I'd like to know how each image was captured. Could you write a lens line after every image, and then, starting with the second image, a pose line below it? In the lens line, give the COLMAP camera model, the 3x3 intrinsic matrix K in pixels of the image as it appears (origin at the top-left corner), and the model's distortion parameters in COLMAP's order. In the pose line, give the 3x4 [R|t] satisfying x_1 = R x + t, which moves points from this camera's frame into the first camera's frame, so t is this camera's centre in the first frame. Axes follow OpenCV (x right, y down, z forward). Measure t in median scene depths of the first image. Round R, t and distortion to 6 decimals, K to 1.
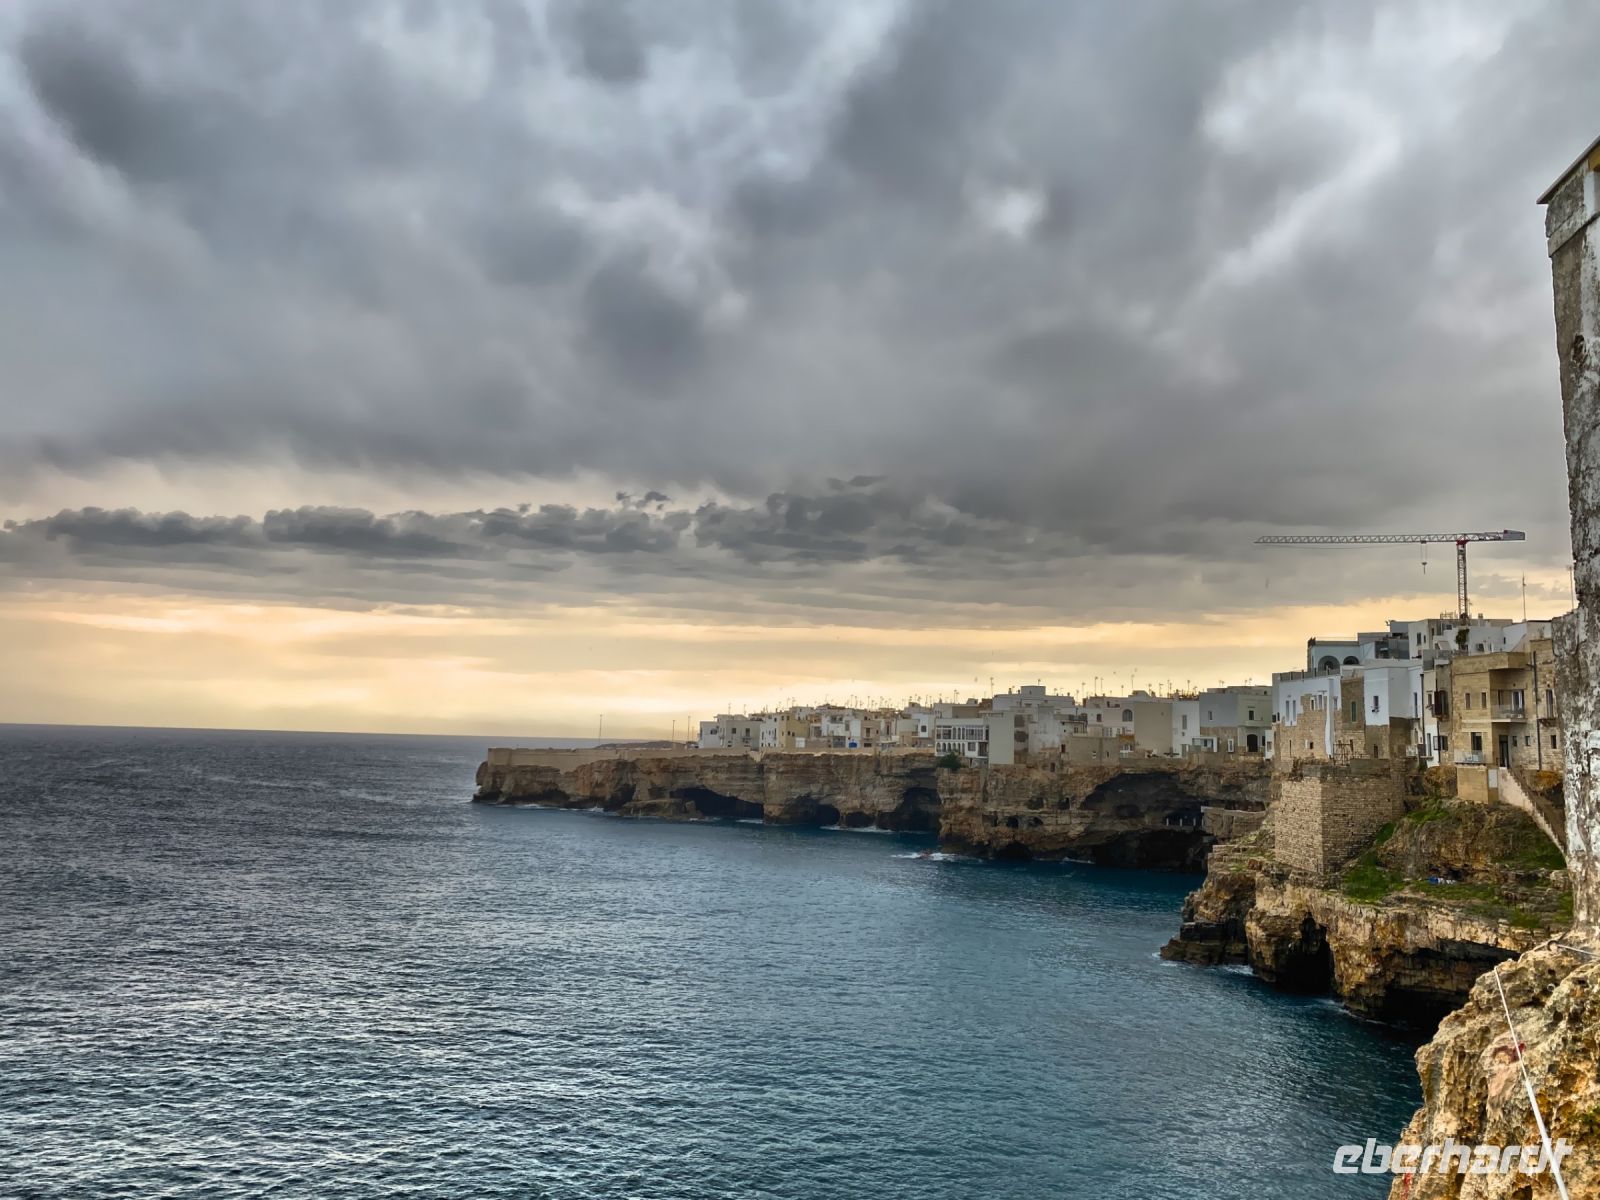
lens RADIAL K [[1232.8, 0, 800.0], [0, 1232.8, 600.0], [0, 0, 1]] dist [-0.006554, -0.004904]
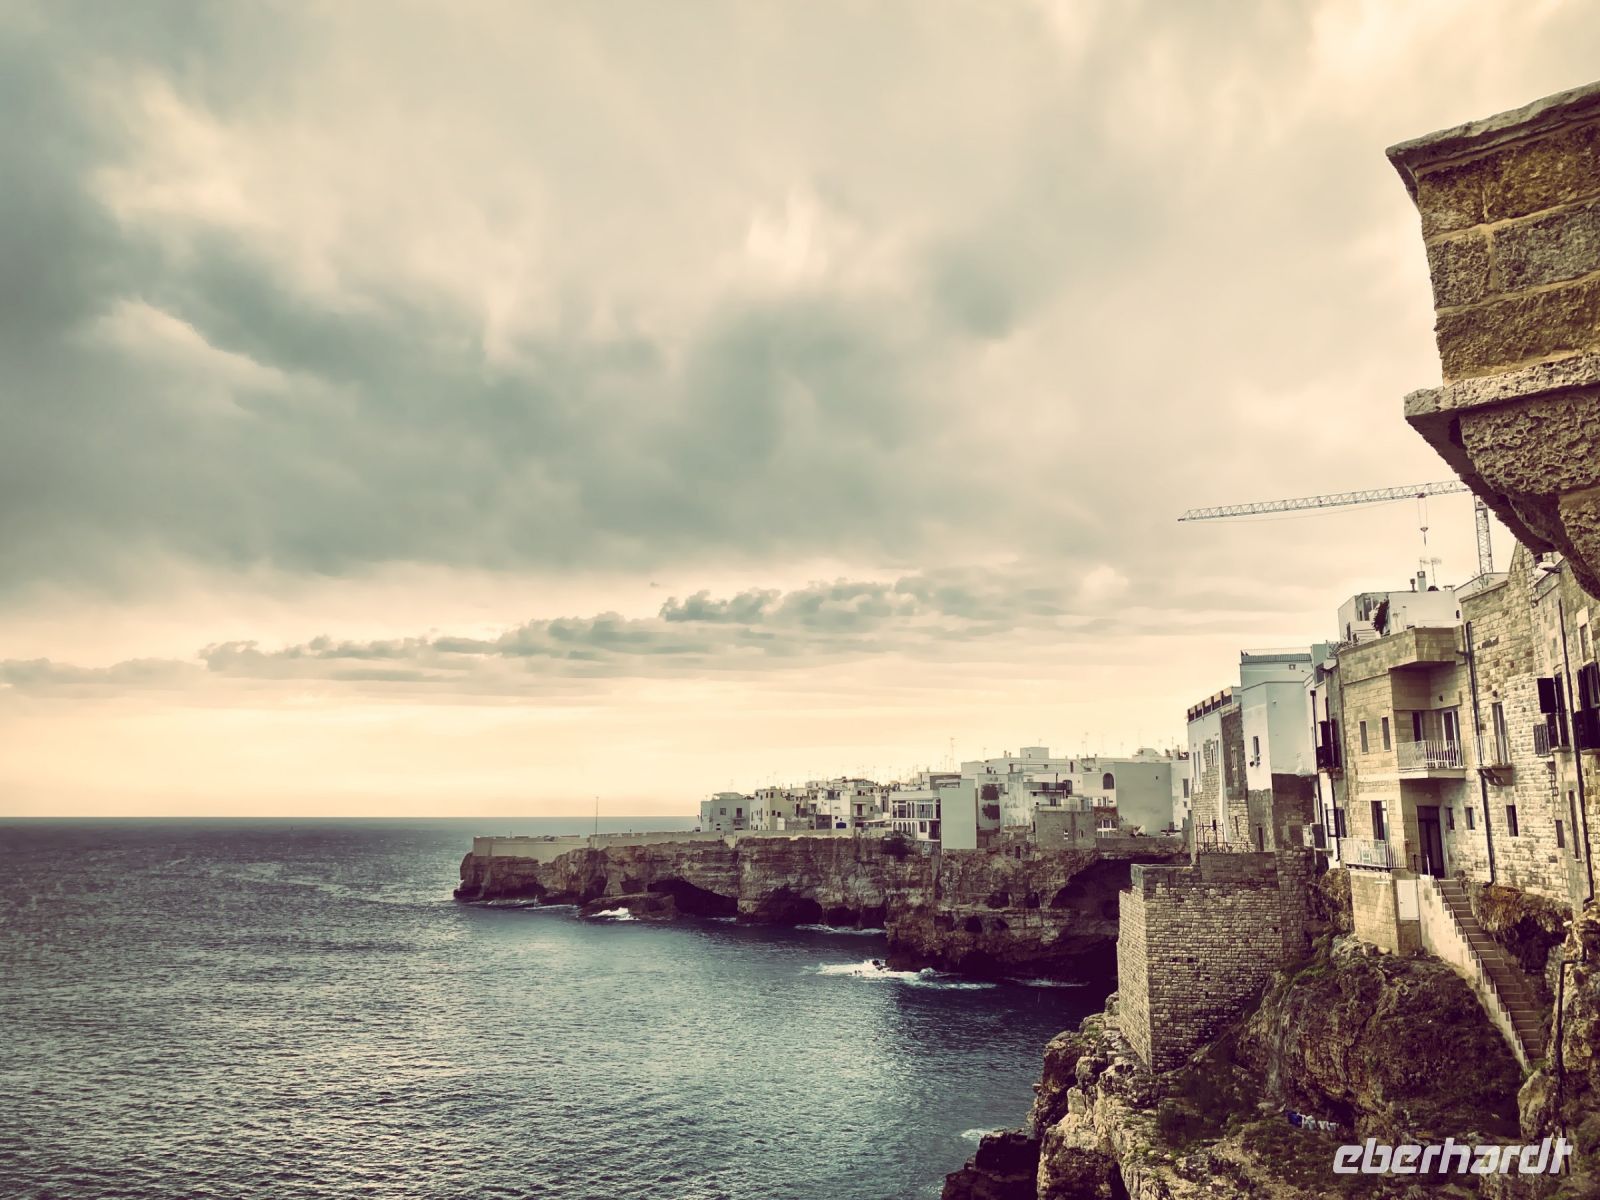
lens RADIAL K [[1232.8, 0, 800.0], [0, 1232.8, 600.0], [0, 0, 1]] dist [-0.006554, -0.004904]
pose [[0.991460, -0.047362, -0.121505, 0.169783], [0.039948, 0.997230, -0.062743, 0.021957], [0.124140, 0.057353, 0.990606, 0.214003]]
